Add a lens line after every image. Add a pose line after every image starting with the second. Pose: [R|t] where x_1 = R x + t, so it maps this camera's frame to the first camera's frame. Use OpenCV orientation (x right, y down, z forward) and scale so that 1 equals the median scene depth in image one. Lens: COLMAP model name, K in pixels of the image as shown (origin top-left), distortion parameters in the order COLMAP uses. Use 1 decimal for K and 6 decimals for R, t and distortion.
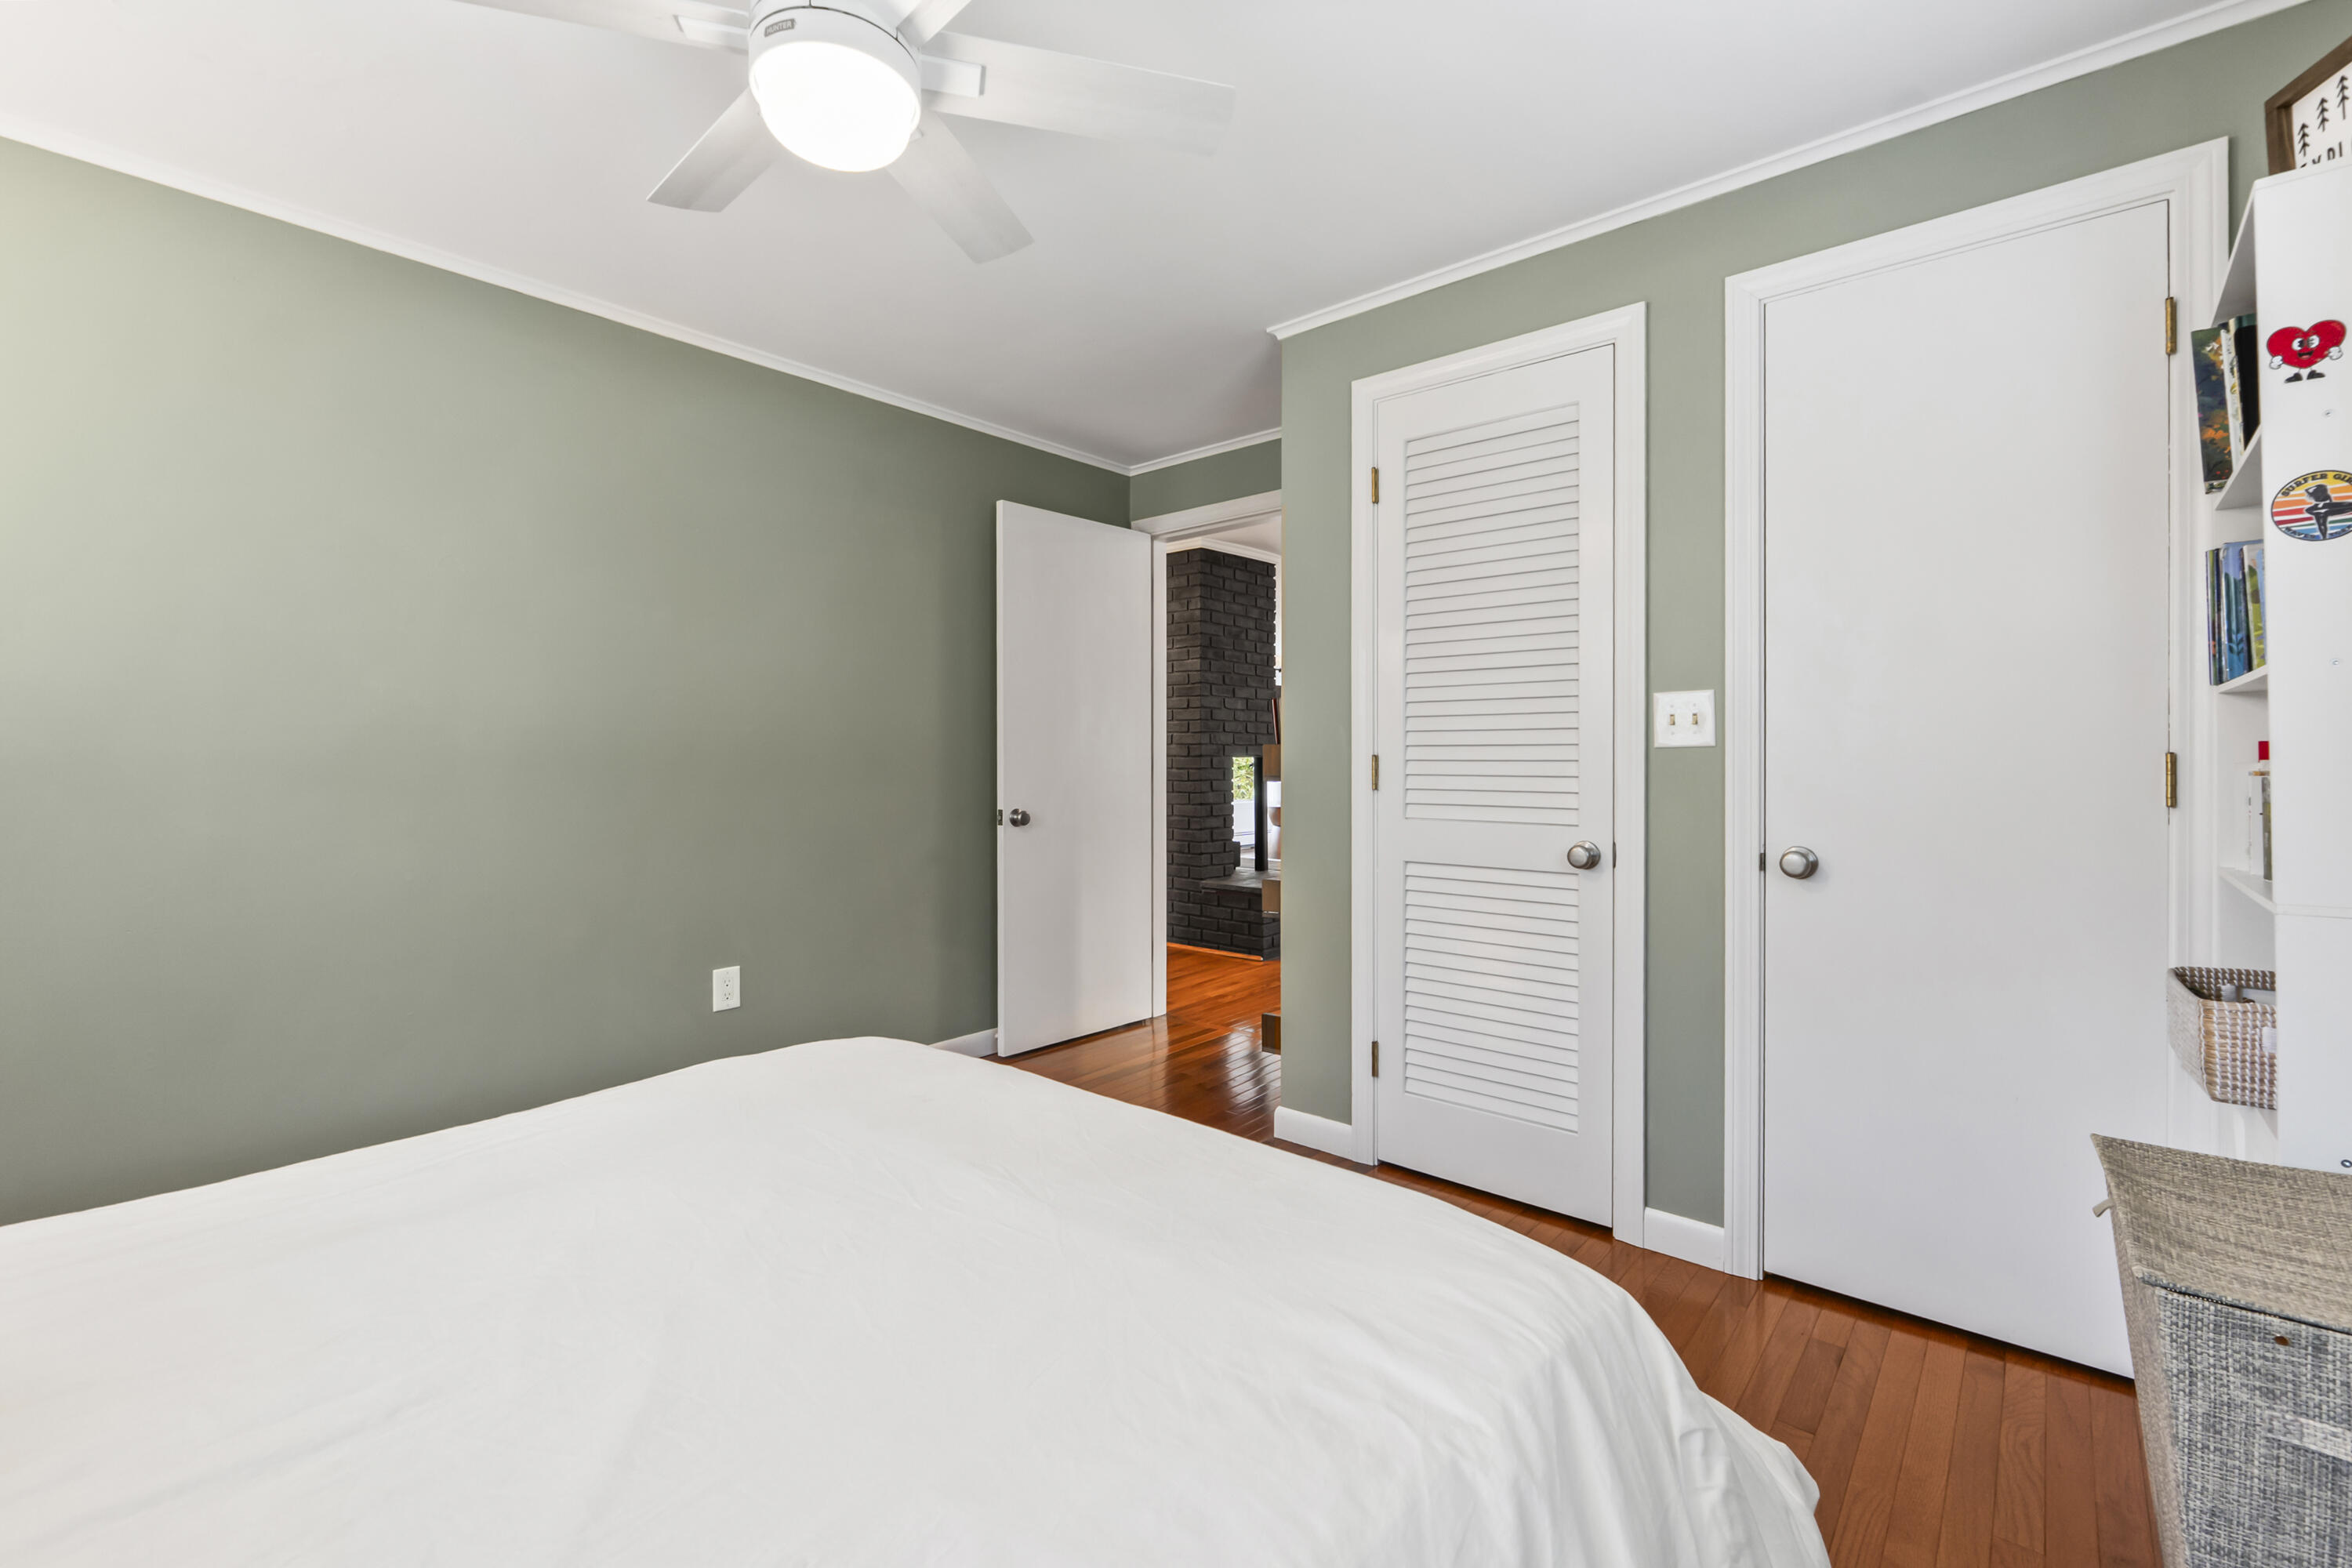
lens RADIAL K [[1006.1, 0, 1175.5], [0, 1006.1, 763.3], [0, 0, 1]] dist [-0.004955, -0.000079]
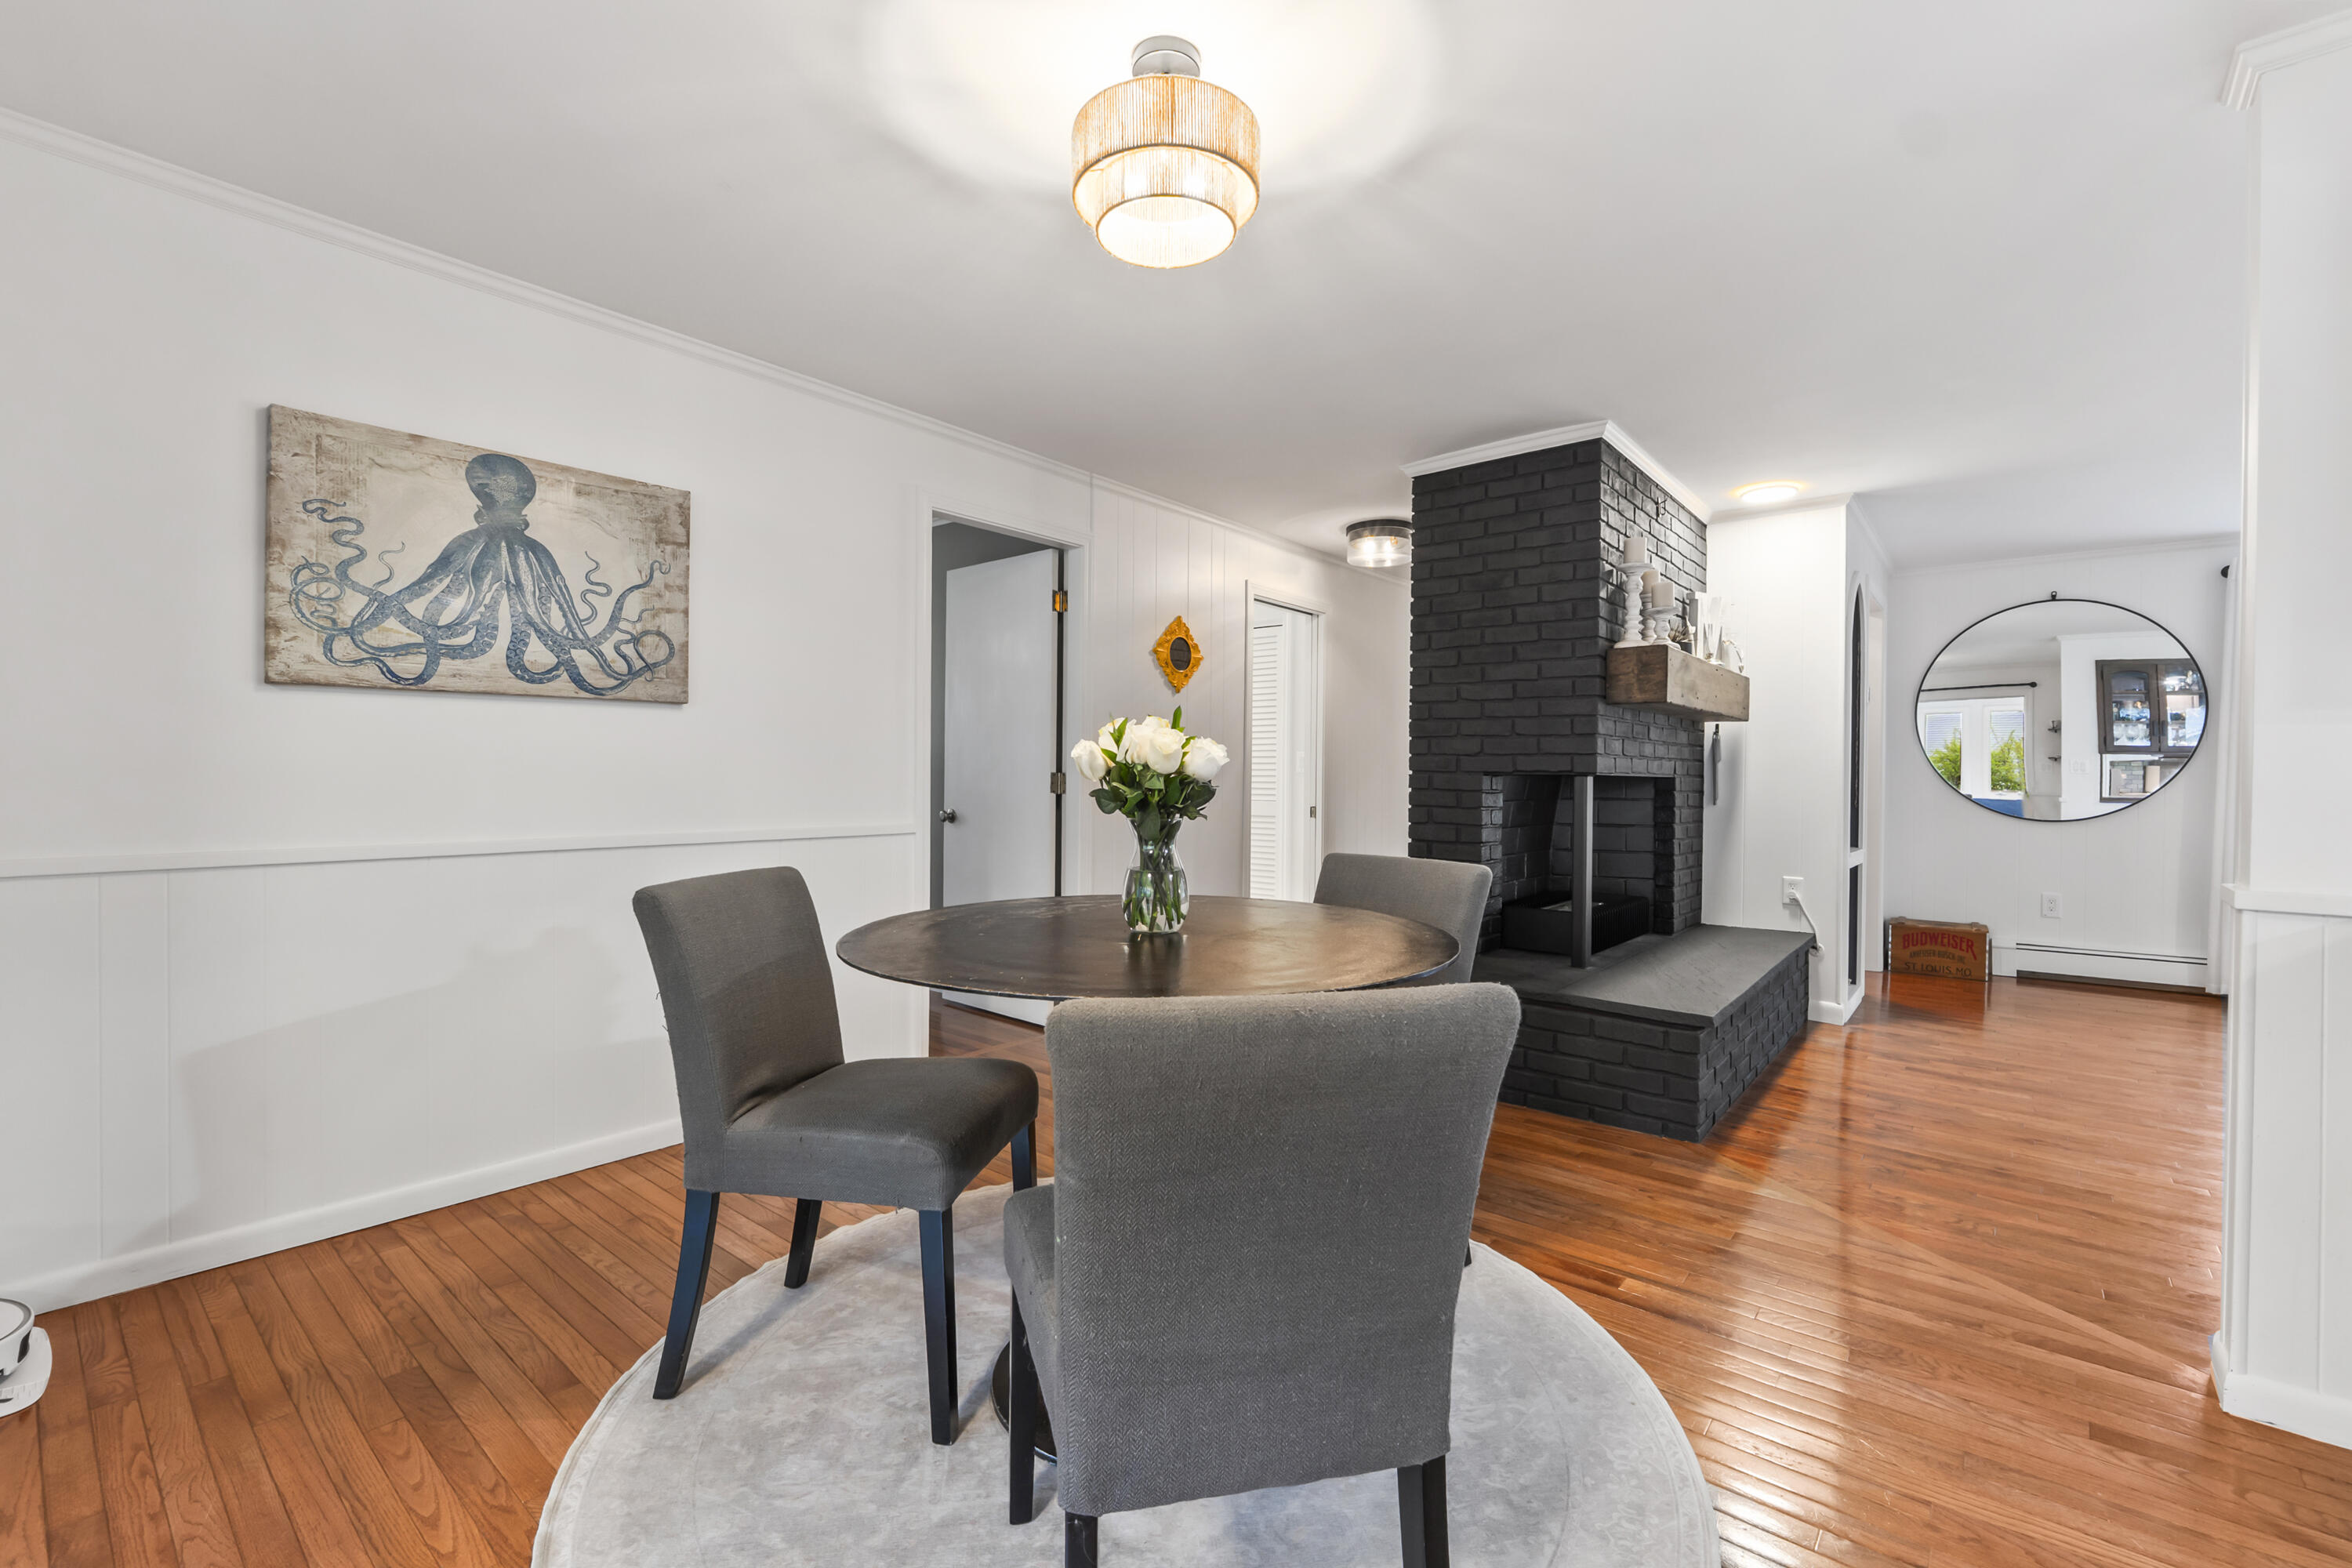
lens RADIAL K [[1006.1, 0, 1177.5], [0, 1006.1, 777.9], [0, 0, 1]] dist [-0.004955, -0.000079]
pose [[0.024785, 0.006768, -0.999670, 0.698766], [-0.017518, 0.999826, 0.006335, -0.004214], [0.999539, 0.017355, 0.024899, 0.785629]]
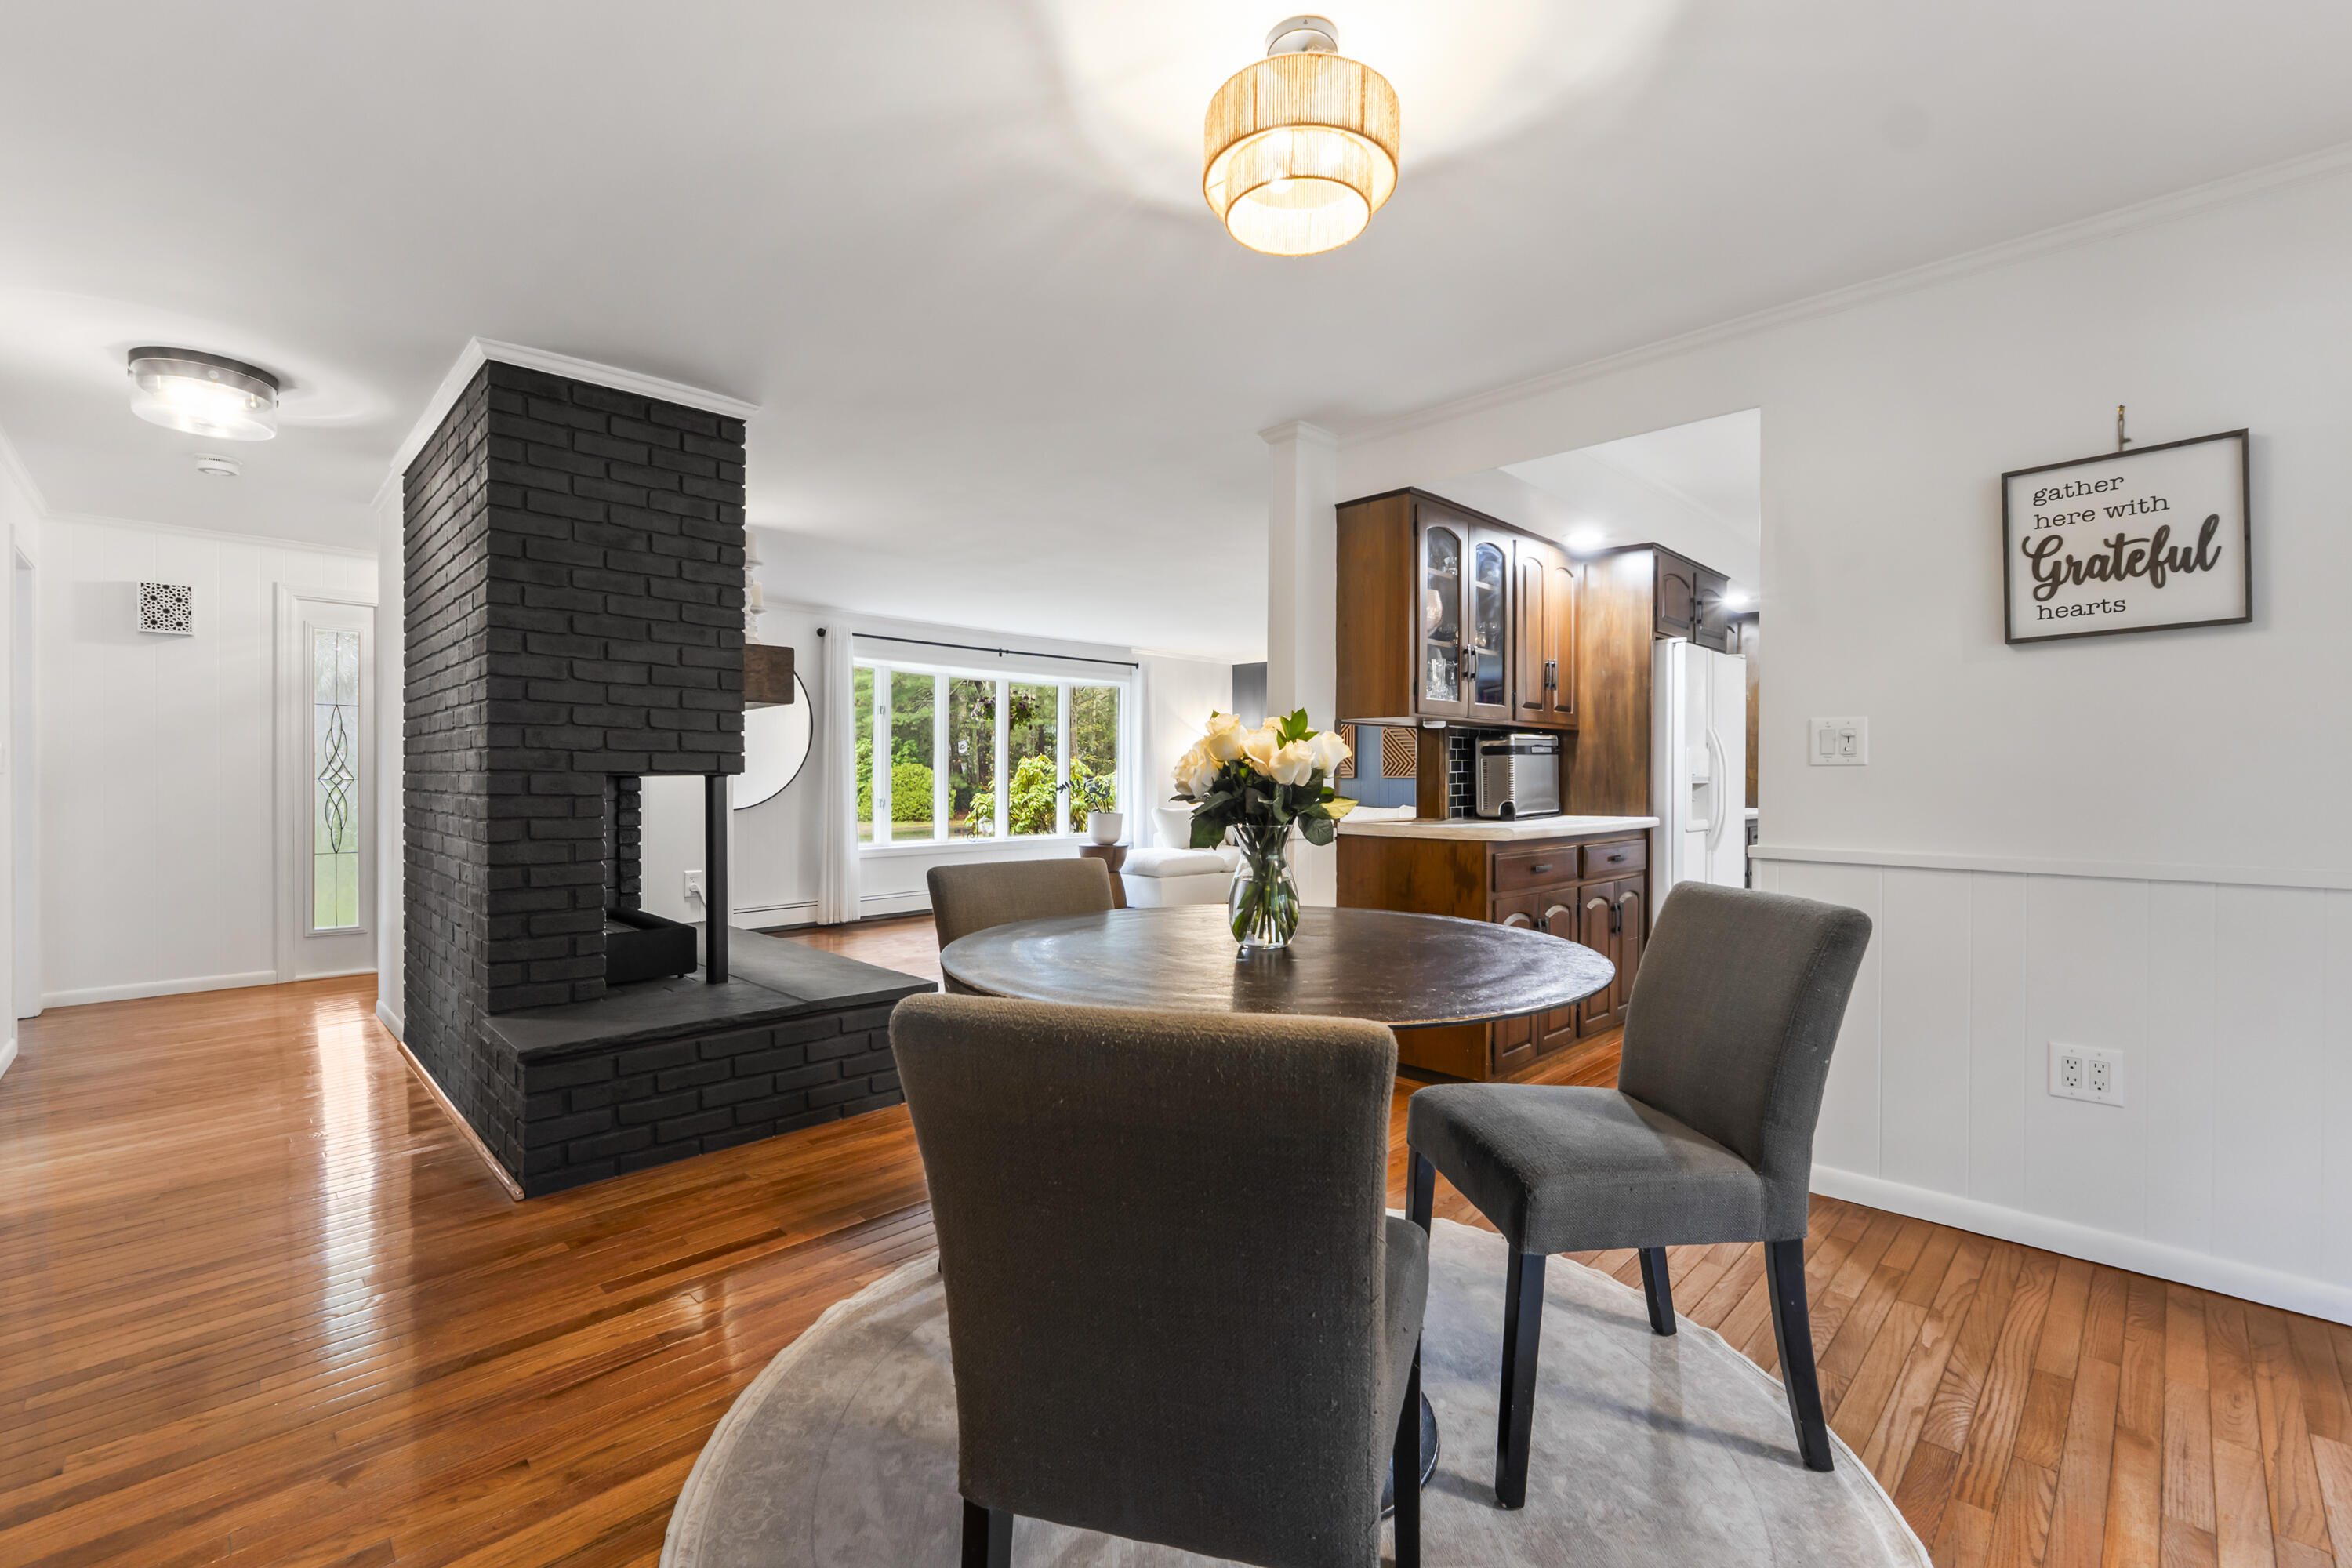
lens RADIAL K [[1006.1, 0, 1180.1], [0, 1006.1, 784.1], [0, 0, 1]] dist [-0.004955, -0.000079]
pose [[0.996691, 0.005111, -0.081128, 0.397212], [-0.005258, 0.999985, -0.001600, -0.001851], [0.081119, 0.002022, 0.996702, 0.501877]]
